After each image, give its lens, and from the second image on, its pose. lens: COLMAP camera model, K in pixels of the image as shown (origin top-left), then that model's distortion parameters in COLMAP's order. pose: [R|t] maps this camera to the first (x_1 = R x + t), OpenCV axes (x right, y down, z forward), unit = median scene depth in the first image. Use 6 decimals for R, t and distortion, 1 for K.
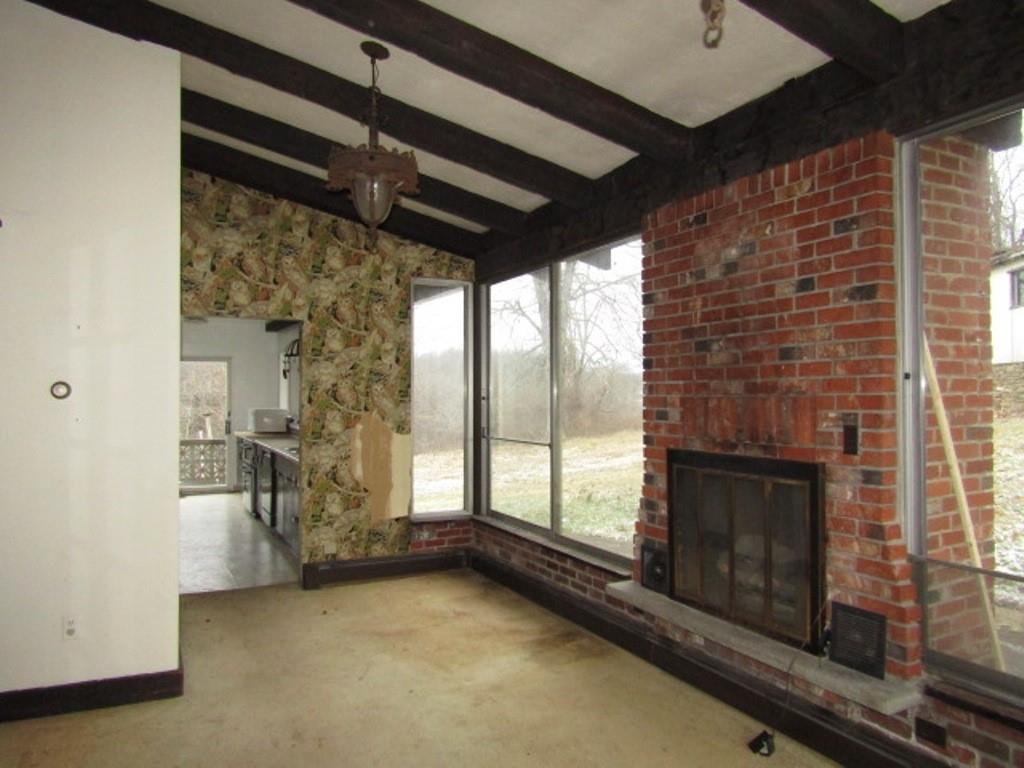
lens RADIAL K [[725.8, 0, 510.5], [0, 725.8, 388.6], [0, 0, 1]] dist [-0.009095, 0.003361]
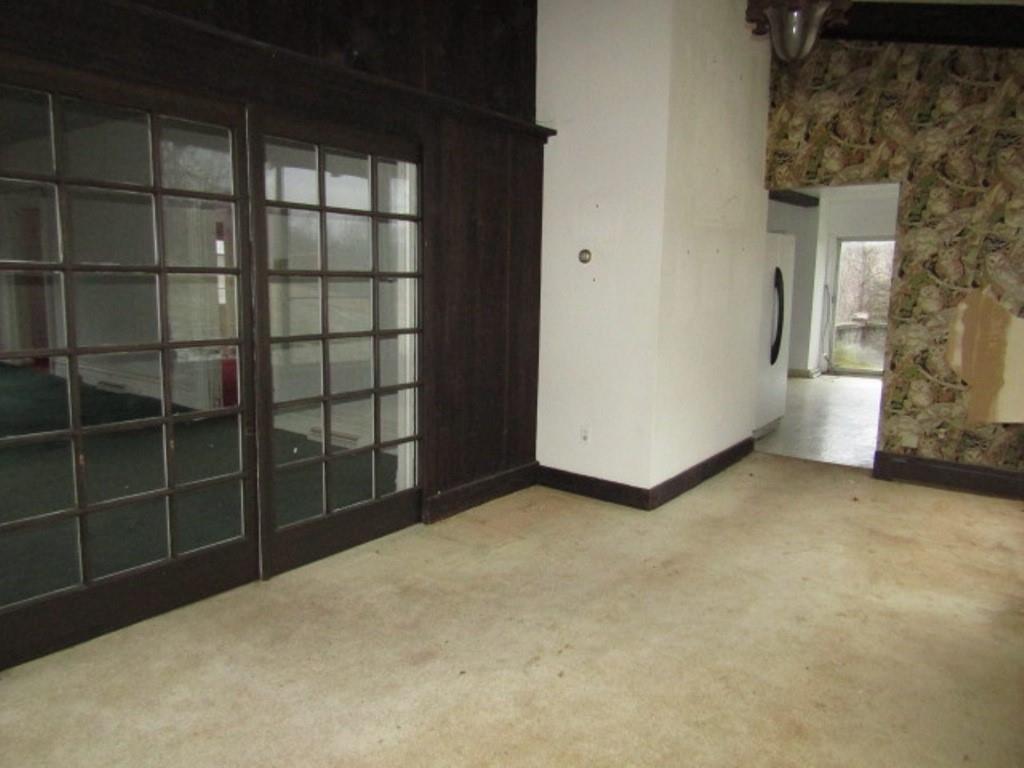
lens RADIAL K [[725.8, 0, 510.5], [0, 725.8, 388.6], [0, 0, 1]] dist [-0.009095, 0.003361]
pose [[0.444490, 0.141822, -0.884486, 0.315166], [-0.006815, 0.987894, 0.154978, 0.021410], [0.895758, -0.062858, 0.440076, 0.170811]]
